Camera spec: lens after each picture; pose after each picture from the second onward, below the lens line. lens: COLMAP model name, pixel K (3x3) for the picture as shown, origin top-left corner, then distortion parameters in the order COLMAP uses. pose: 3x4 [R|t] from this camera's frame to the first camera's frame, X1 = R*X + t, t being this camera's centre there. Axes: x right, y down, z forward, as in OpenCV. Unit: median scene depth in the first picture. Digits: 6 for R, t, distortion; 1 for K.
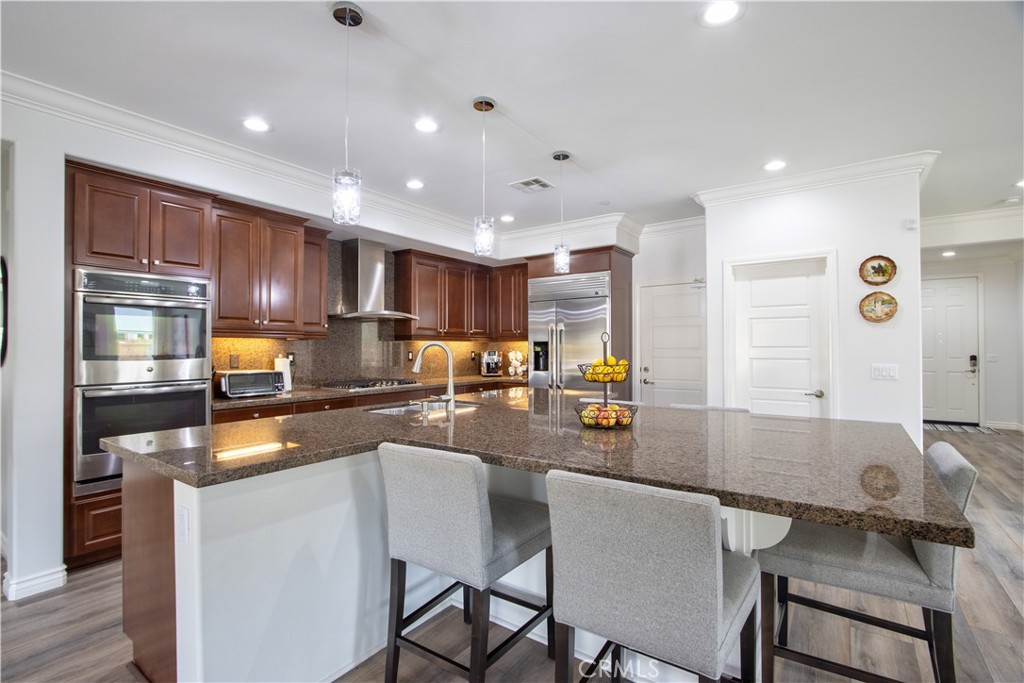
lens RADIAL K [[481.1, 0, 506.6], [0, 481.1, 347.2], [0, 0, 1]] dist [-0.016492, 0.000052]
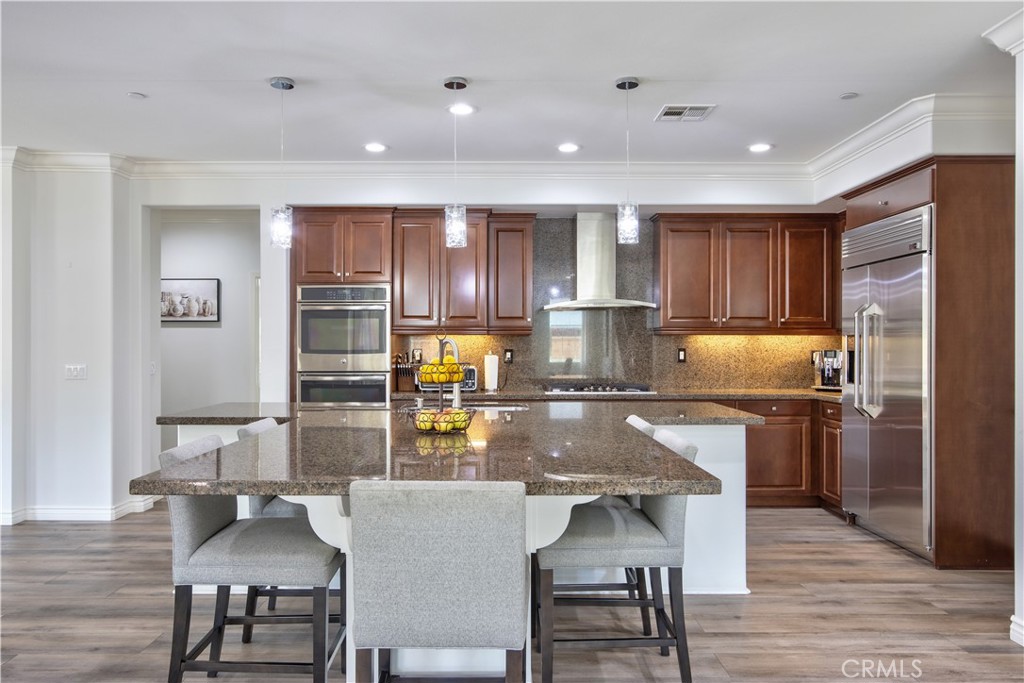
lens RADIAL K [[764.4, 0, 510.7], [0, 764.4, 339.5], [0, 0, 1]] dist [-0.011531, -0.001062]
pose [[0.575065, -0.001868, -0.818105, 0.900323], [-0.001499, 0.999993, -0.003338, -0.003267], [0.818106, 0.003146, 0.575059, 0.173685]]
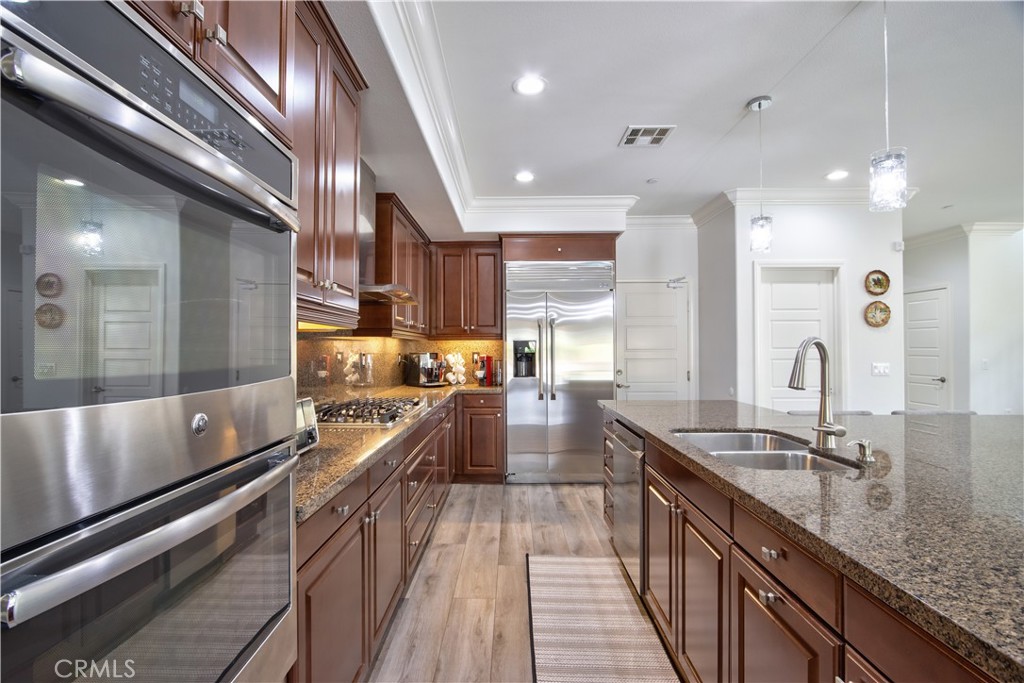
lens RADIAL K [[481.1, 0, 509.8], [0, 481.1, 343.0], [0, 0, 1]] dist [-0.016492, 0.000052]
pose [[0.822188, 0.008147, 0.569158, -0.616704], [-0.002679, 0.999942, -0.010444, 0.001281], [-0.569210, 0.007062, 0.822162, 0.545137]]
